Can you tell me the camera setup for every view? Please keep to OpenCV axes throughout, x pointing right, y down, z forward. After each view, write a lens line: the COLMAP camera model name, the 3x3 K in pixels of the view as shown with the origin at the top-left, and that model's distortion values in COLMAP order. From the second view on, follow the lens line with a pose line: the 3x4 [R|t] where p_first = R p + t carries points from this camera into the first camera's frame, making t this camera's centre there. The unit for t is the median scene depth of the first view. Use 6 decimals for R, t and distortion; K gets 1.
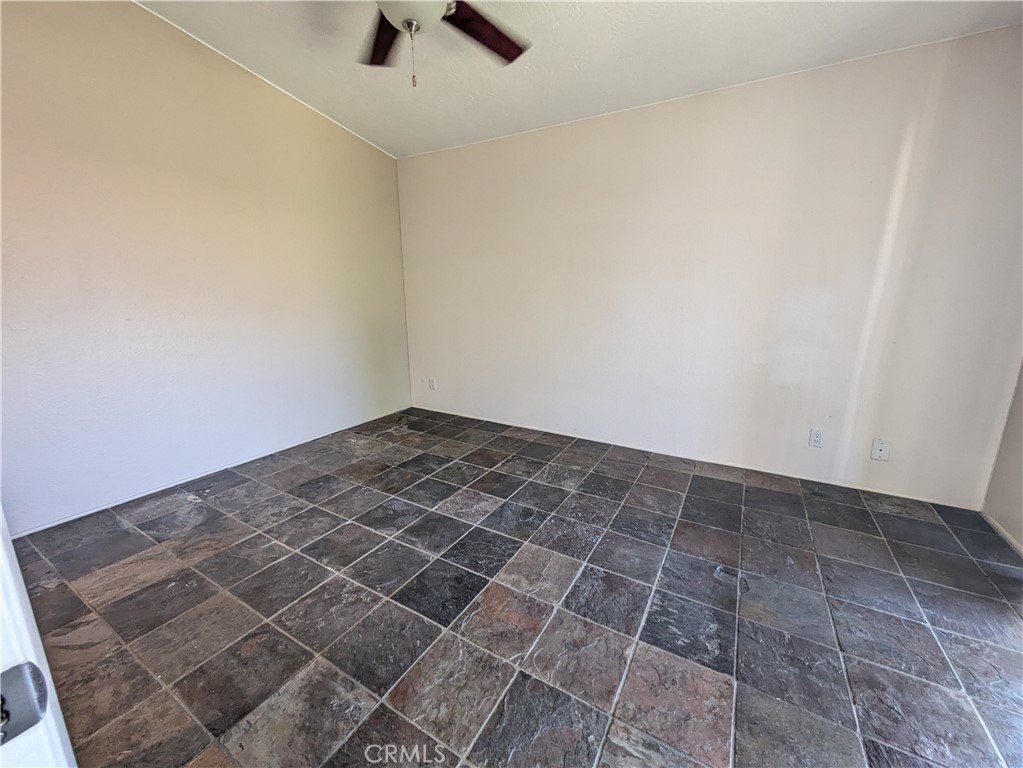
lens RADIAL K [[404.7, 0, 513.8], [0, 404.7, 382.4], [0, 0, 1]] dist [-0.000563, 0.002366]
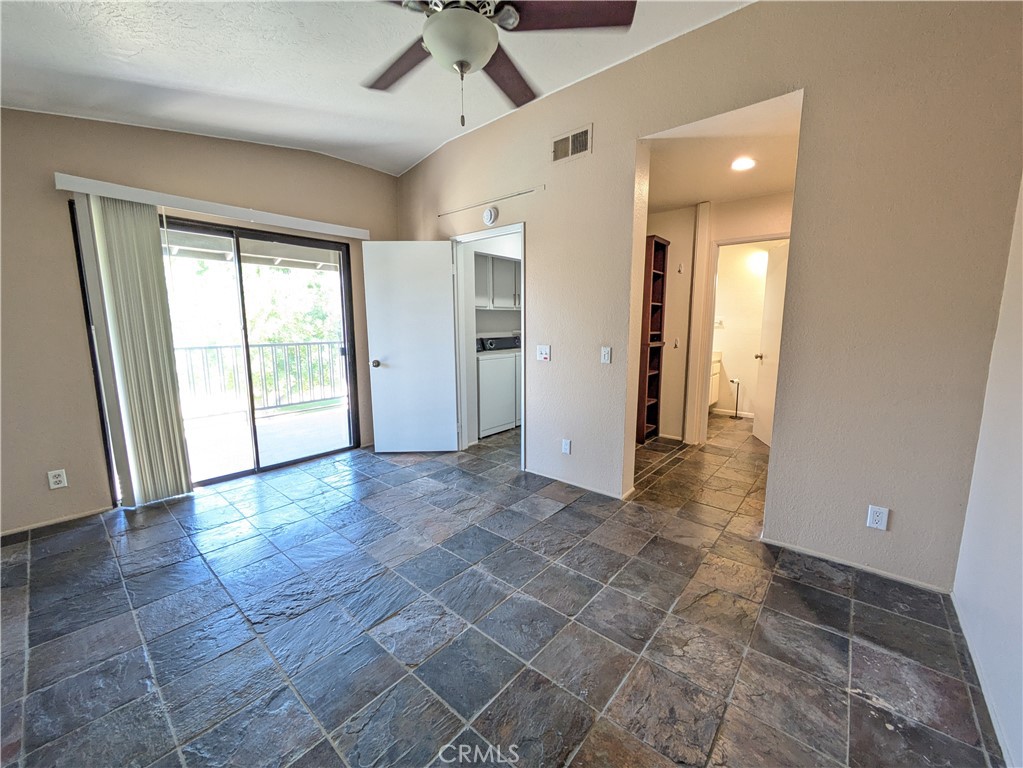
lens RADIAL K [[404.7, 0, 513.8], [0, 404.7, 382.4], [0, 0, 1]] dist [-0.000563, 0.002366]
pose [[-0.983581, -0.024267, 0.178828, -0.446676], [0.041481, 0.933986, 0.354894, -0.409432], [-0.175635, 0.356485, -0.917644, 1.682598]]
